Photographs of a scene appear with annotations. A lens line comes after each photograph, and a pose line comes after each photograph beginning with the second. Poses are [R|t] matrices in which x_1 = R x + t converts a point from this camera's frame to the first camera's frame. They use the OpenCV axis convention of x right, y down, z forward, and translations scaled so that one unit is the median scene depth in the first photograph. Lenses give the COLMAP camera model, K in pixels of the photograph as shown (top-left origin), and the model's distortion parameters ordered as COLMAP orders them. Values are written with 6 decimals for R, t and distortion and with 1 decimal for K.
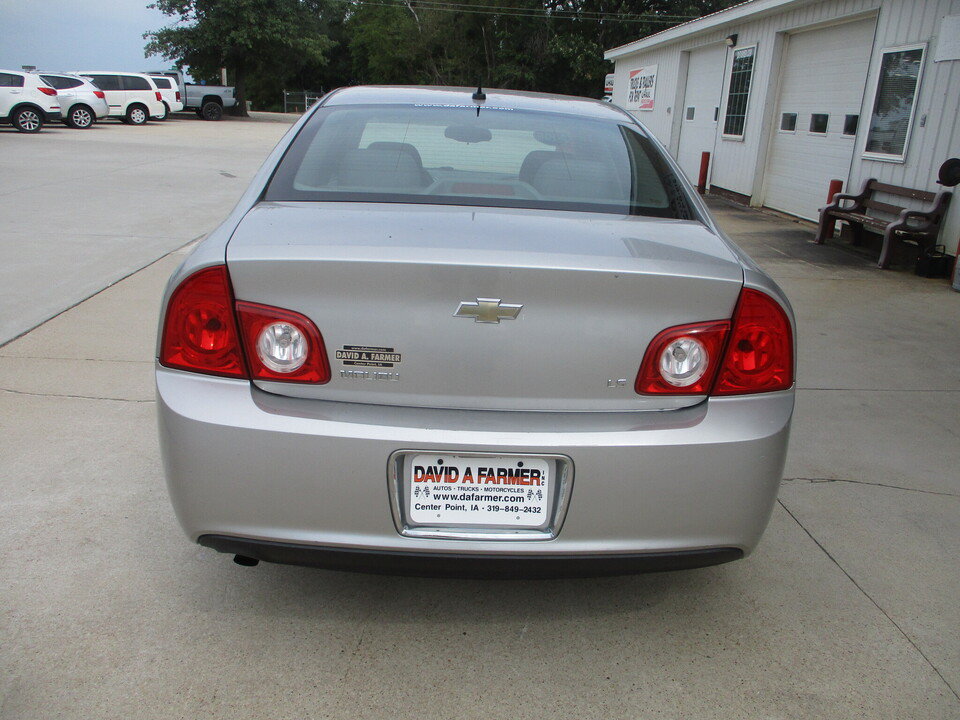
lens RADIAL K [[803.6, 0, 485.3], [0, 803.6, 360.0], [0, 0, 1]] dist [-0.043641, 0.015266]
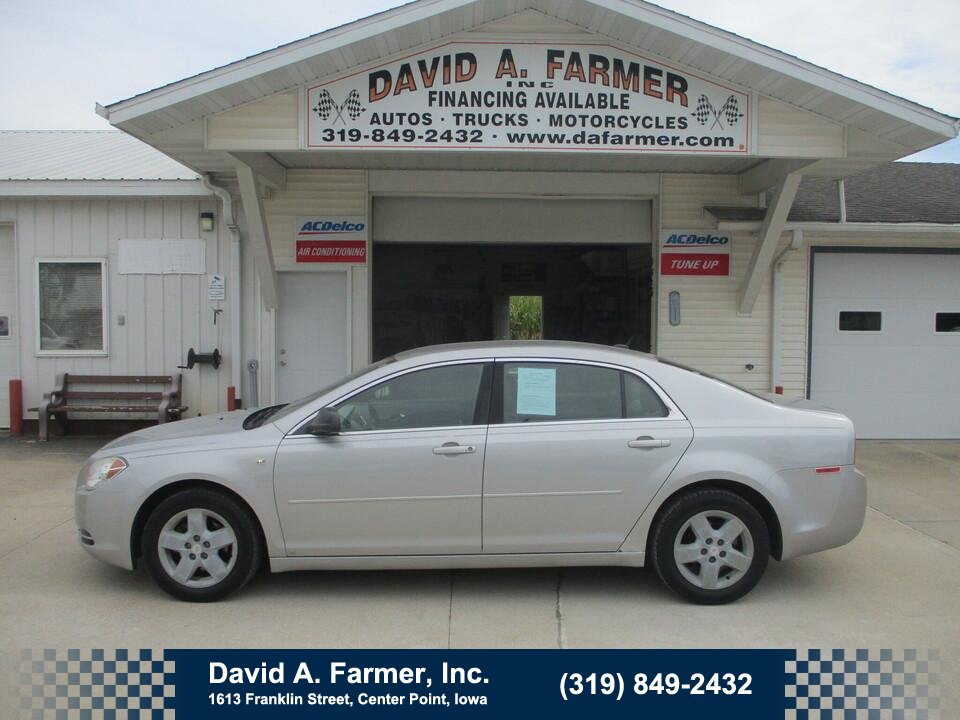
lens RADIAL K [[803.6, 0, 485.3], [0, 803.6, 360.0], [0, 0, 1]] dist [-0.043641, 0.015266]
pose [[0.033441, -0.108549, 0.993528, -0.679417], [0.294363, 0.951060, 0.094002, -0.208588], [-0.955109, 0.289314, 0.063757, 0.437629]]
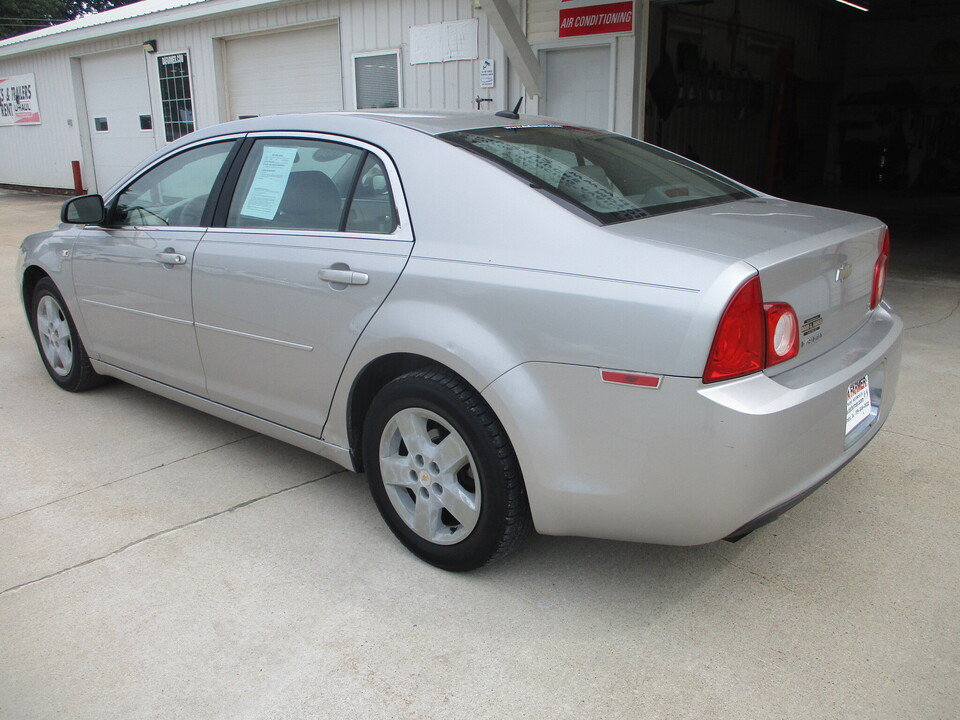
lens RADIAL K [[803.6, 0, 485.3], [0, 803.6, 360.0], [0, 0, 1]] dist [-0.043641, 0.015266]
pose [[0.680529, -0.265032, 0.683109, -0.313431], [0.264824, 0.958235, 0.107952, -0.051337], [-0.683190, 0.107440, 0.722293, 0.101067]]
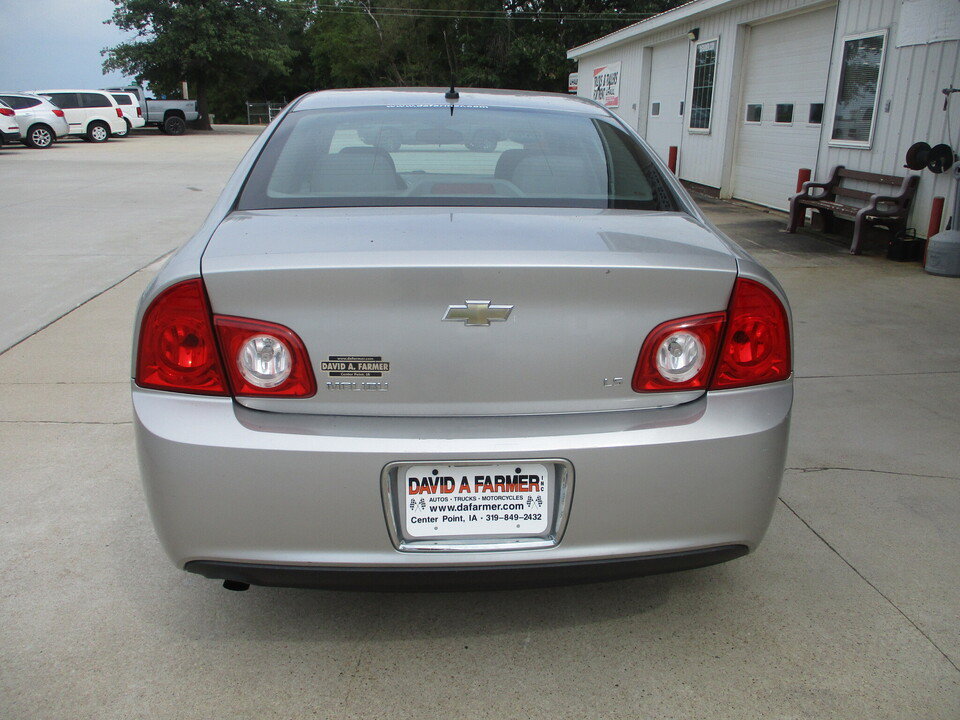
lens RADIAL K [[803.6, 0, 485.3], [0, 803.6, 360.0], [0, 0, 1]] dist [-0.043641, 0.015266]
pose [[0.998434, -0.047253, 0.029930, -0.004239], [0.047376, 0.998871, -0.003427, -0.000342], [-0.029734, 0.004840, 0.999546, 0.008214]]
